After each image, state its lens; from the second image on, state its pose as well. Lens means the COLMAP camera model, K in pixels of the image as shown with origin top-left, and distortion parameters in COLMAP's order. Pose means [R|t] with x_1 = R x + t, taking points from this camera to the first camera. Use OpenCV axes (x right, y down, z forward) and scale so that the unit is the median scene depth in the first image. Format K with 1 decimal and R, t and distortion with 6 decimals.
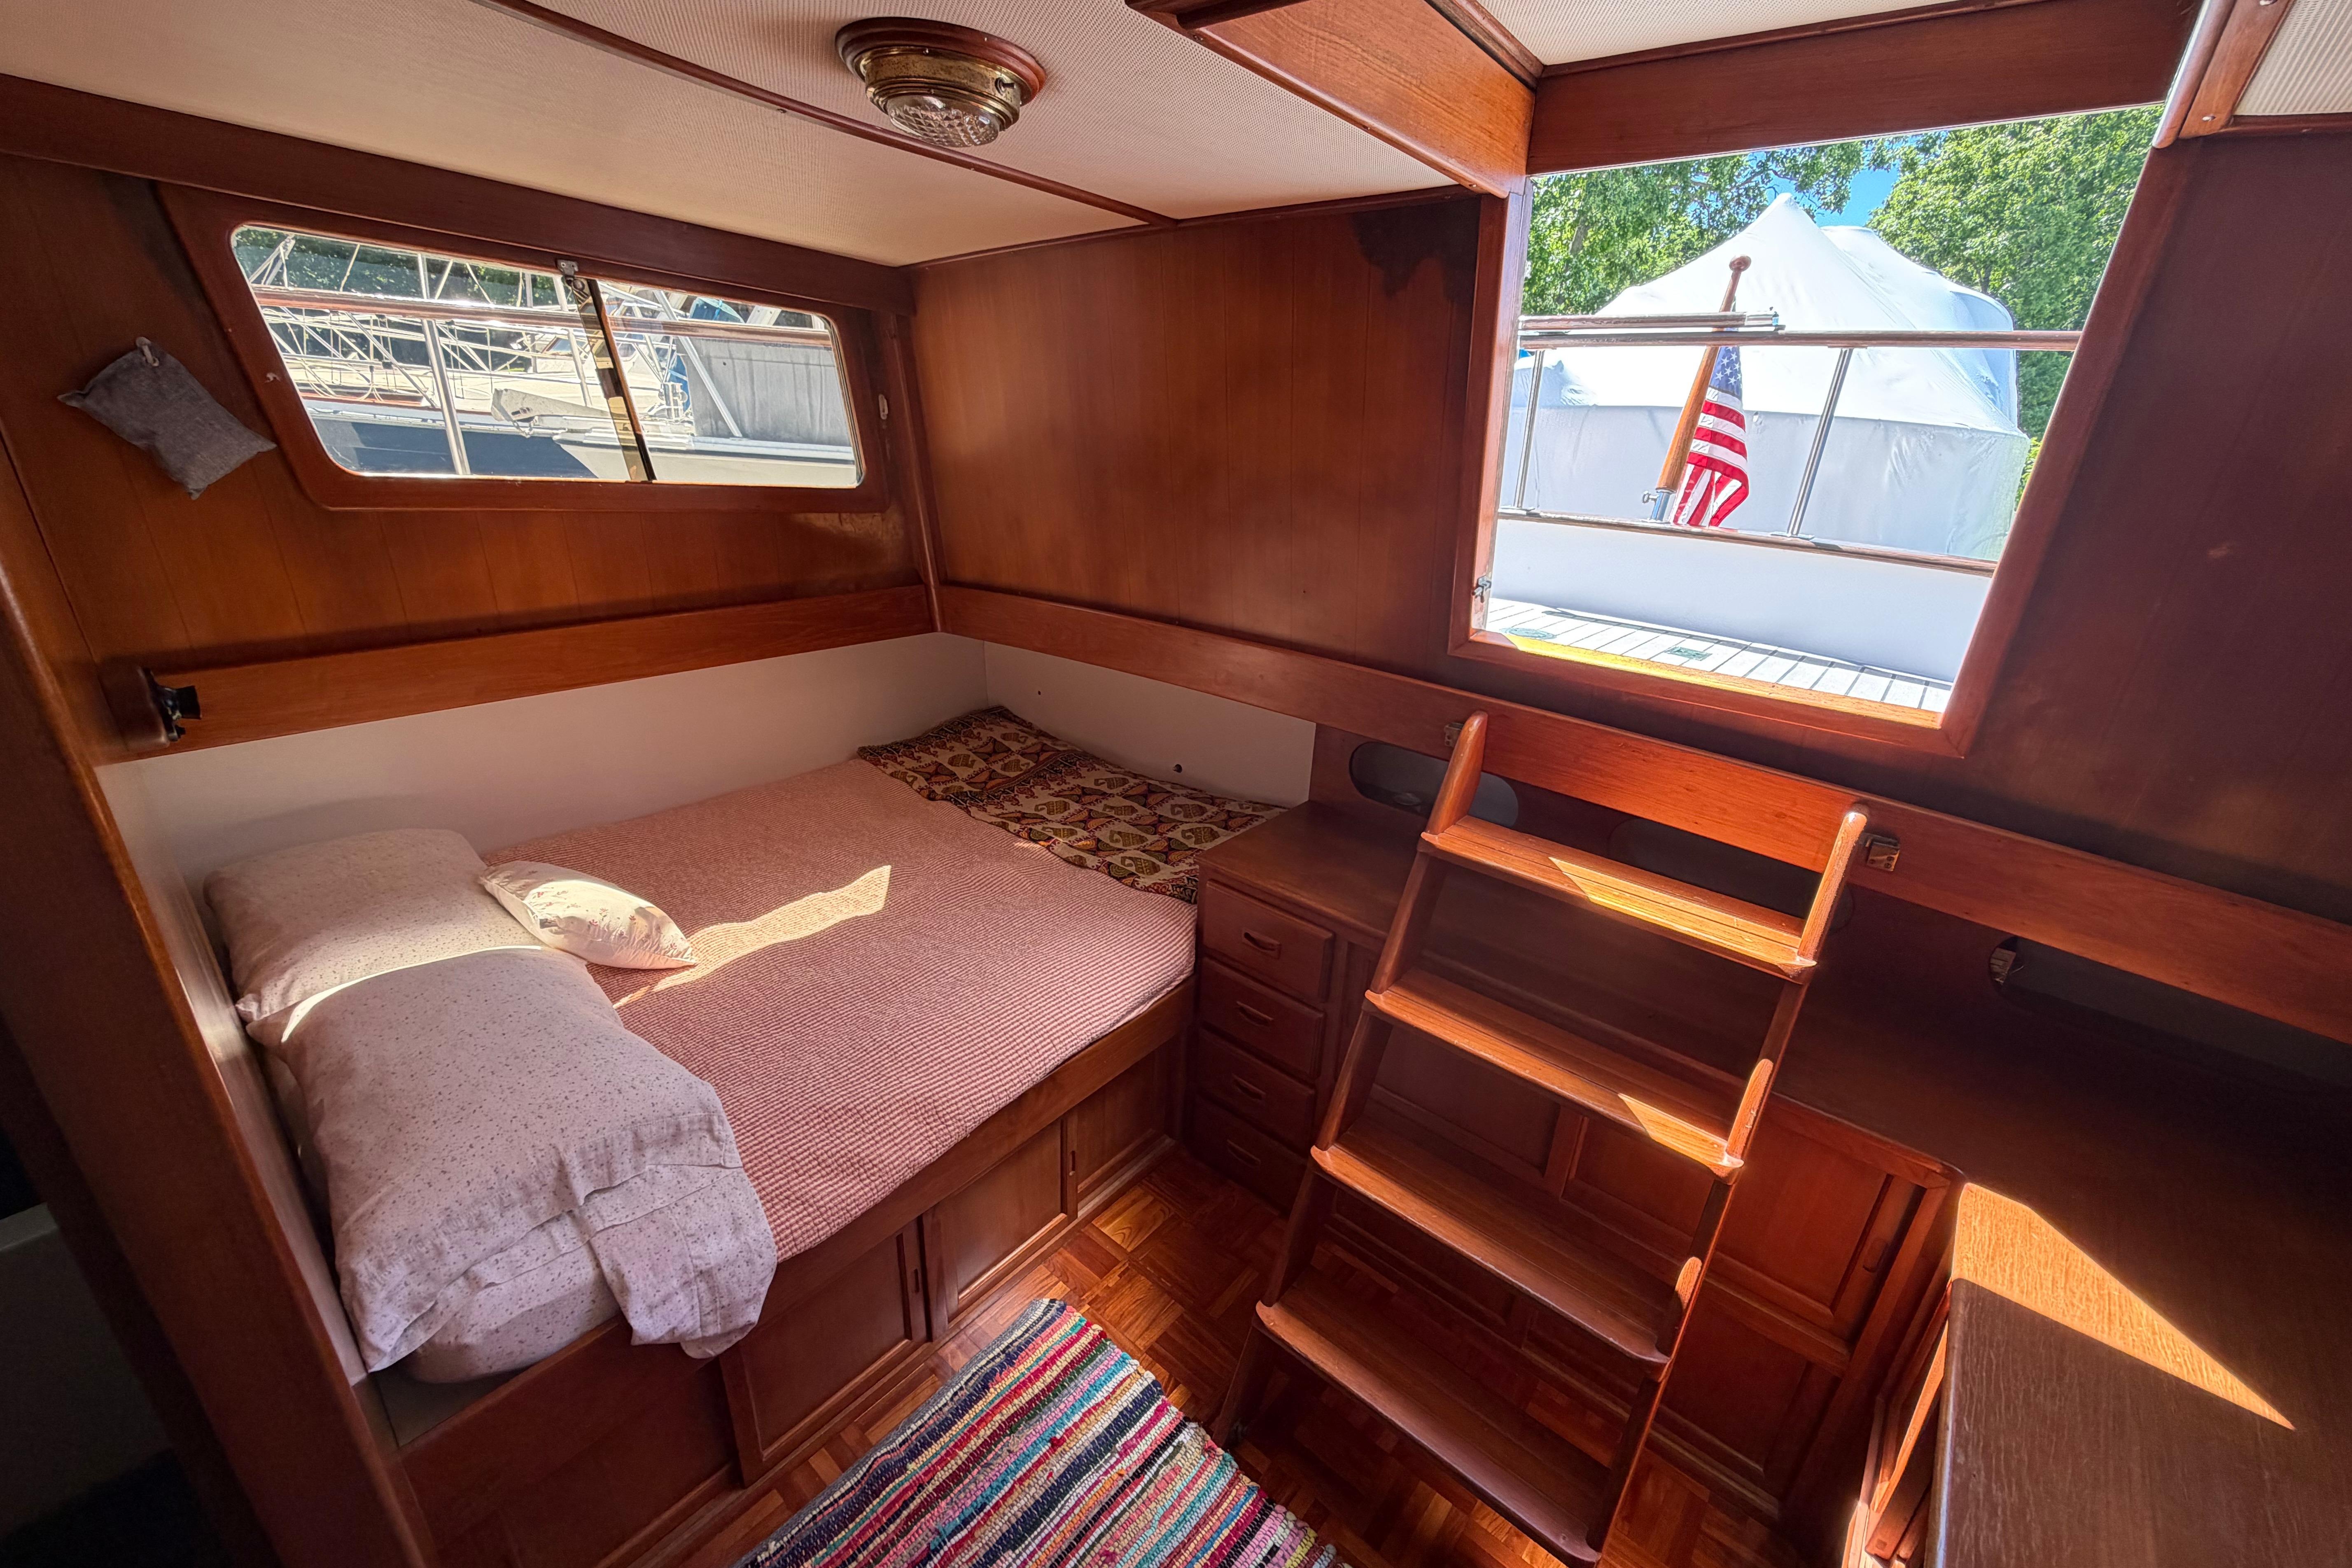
lens RADIAL K [[940.1, 0, 1173.5], [0, 940.1, 791.3], [0, 0, 1]] dist [-0.000403, 0.000249]
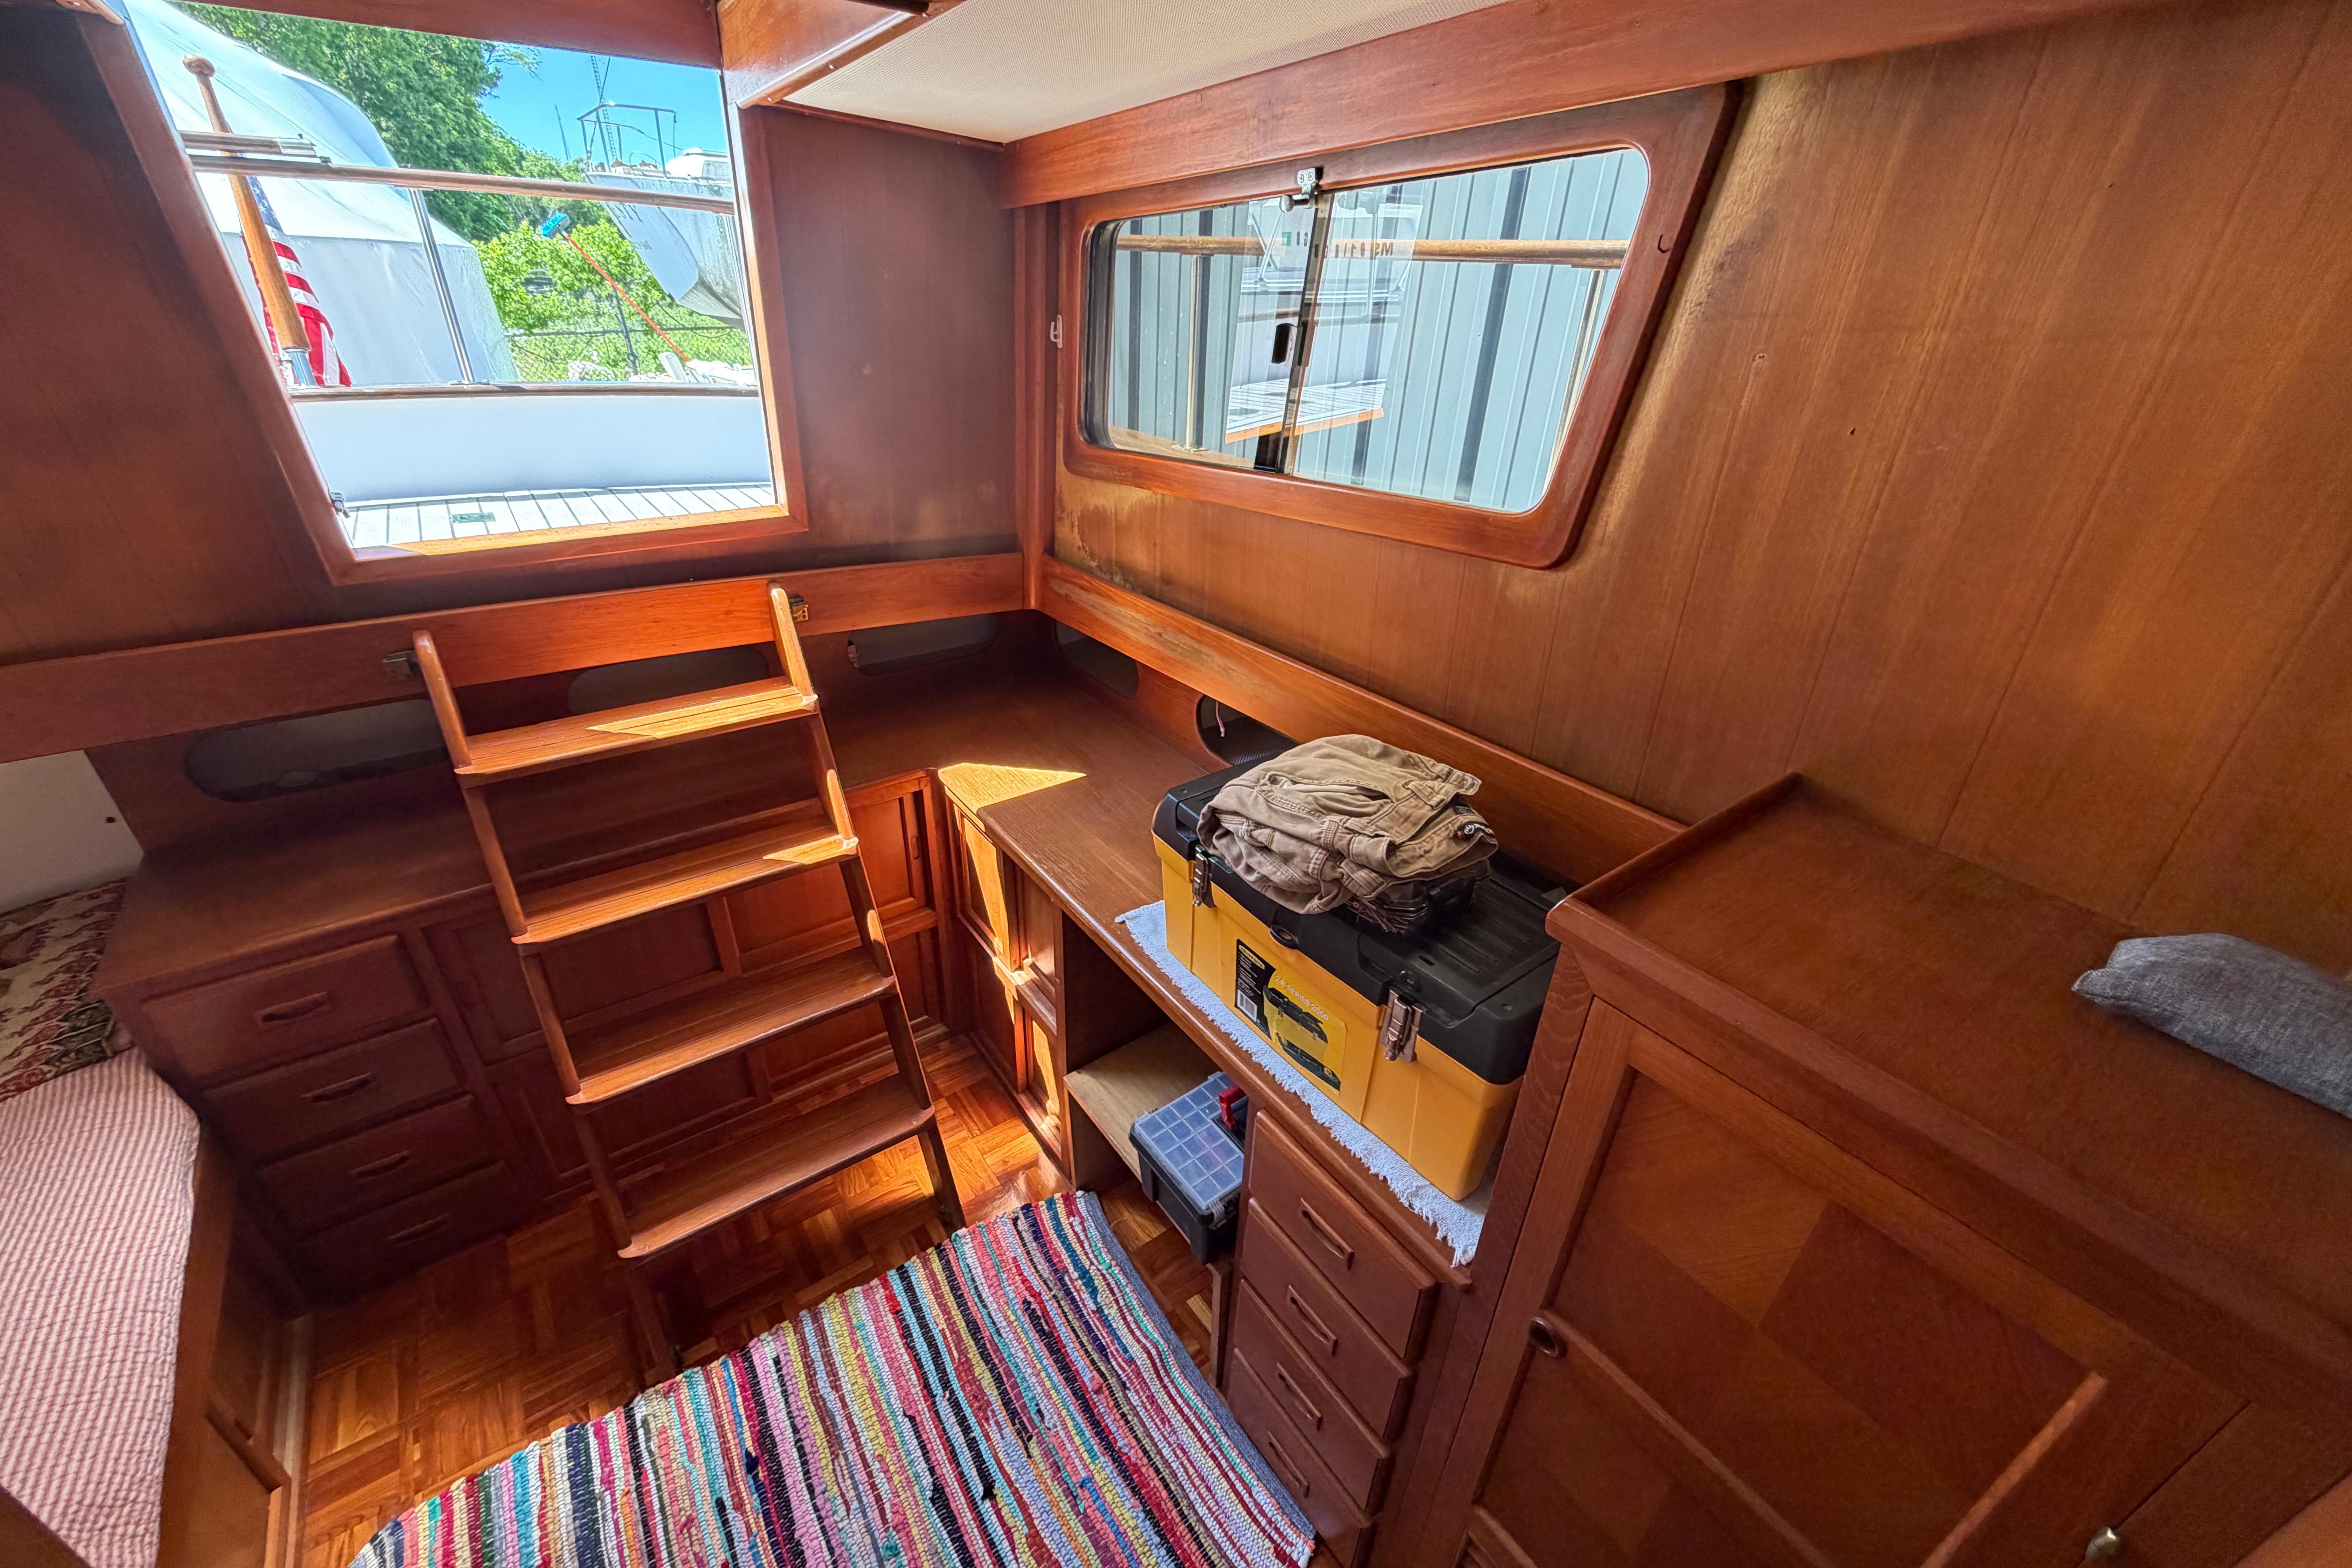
lens RADIAL K [[940.1, 0, 1173.5], [0, 940.1, 791.3], [0, 0, 1]] dist [-0.000403, 0.000249]
pose [[0.239261, -0.502755, 0.830658, -0.364105], [0.350762, 0.842486, 0.408881, -0.072086], [-0.905384, 0.193534, 0.377921, -0.003999]]
